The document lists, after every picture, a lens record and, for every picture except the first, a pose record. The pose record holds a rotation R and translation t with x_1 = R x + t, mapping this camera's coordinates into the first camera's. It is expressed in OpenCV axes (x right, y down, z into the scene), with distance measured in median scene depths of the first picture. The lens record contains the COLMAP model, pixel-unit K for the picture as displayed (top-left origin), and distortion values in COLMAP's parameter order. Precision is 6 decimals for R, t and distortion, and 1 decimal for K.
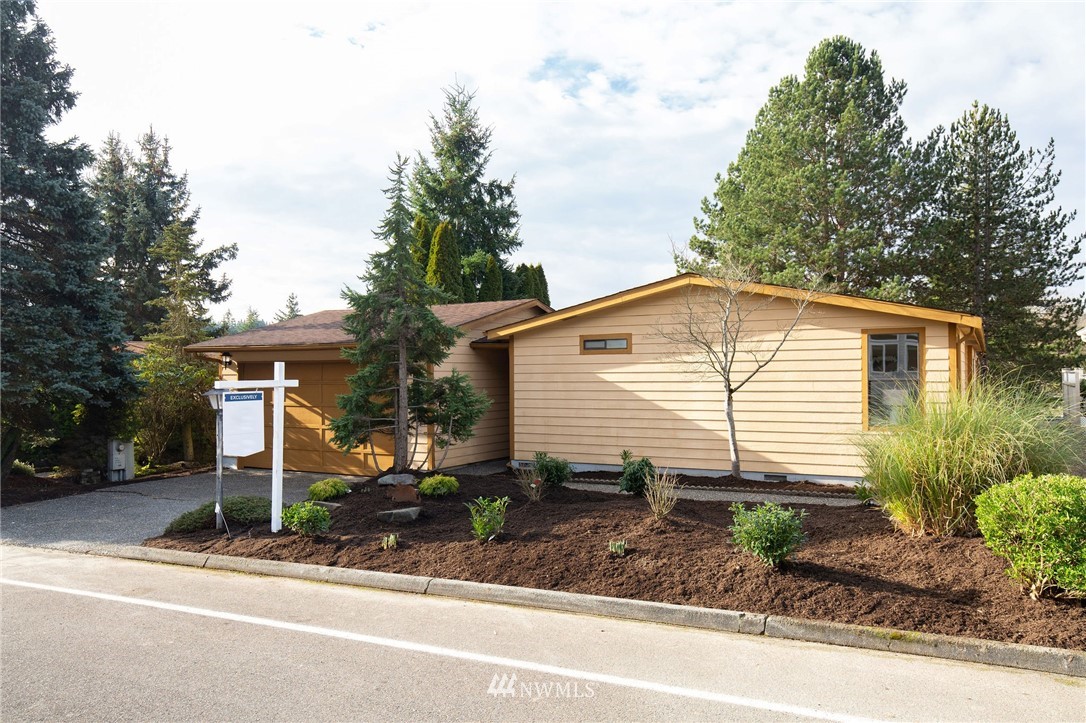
lens RADIAL K [[809.6, 0, 552.3], [0, 809.6, 363.6], [0, 0, 1]] dist [0.000686, -0.001369]
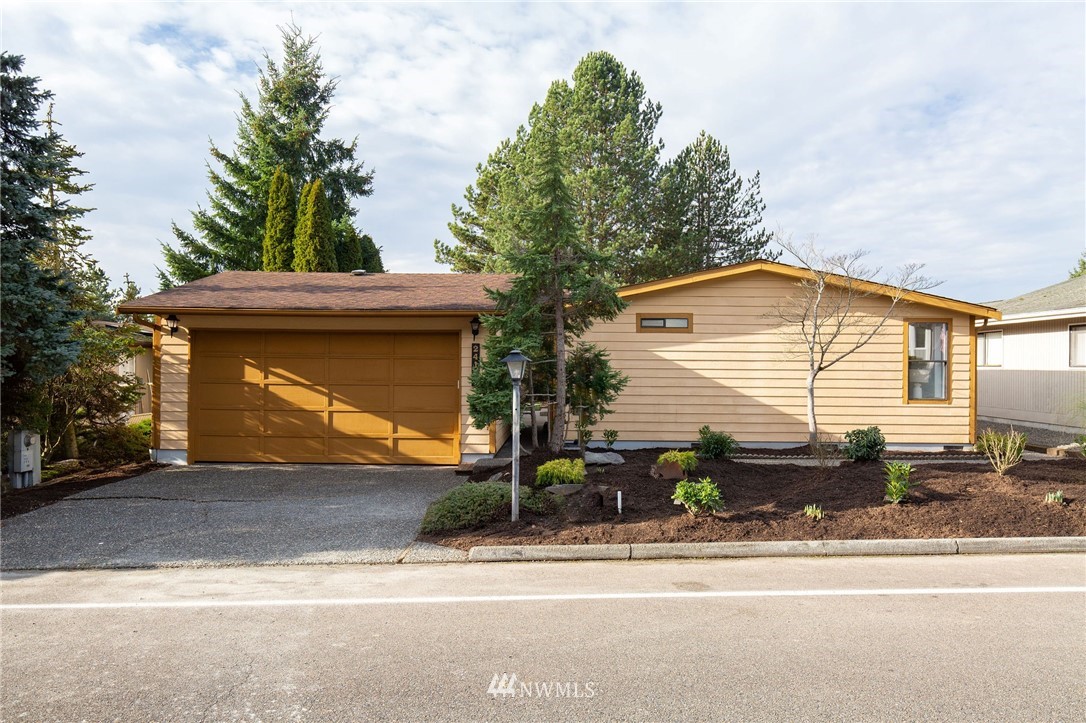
lens RADIAL K [[809.6, 0, 552.3], [0, 809.6, 363.6], [0, 0, 1]] dist [0.000686, -0.001369]
pose [[0.883280, 0.015922, 0.468575, -0.413701], [-0.020794, 0.999770, 0.005226, 0.019117], [-0.468384, -0.014359, 0.883408, 0.130016]]
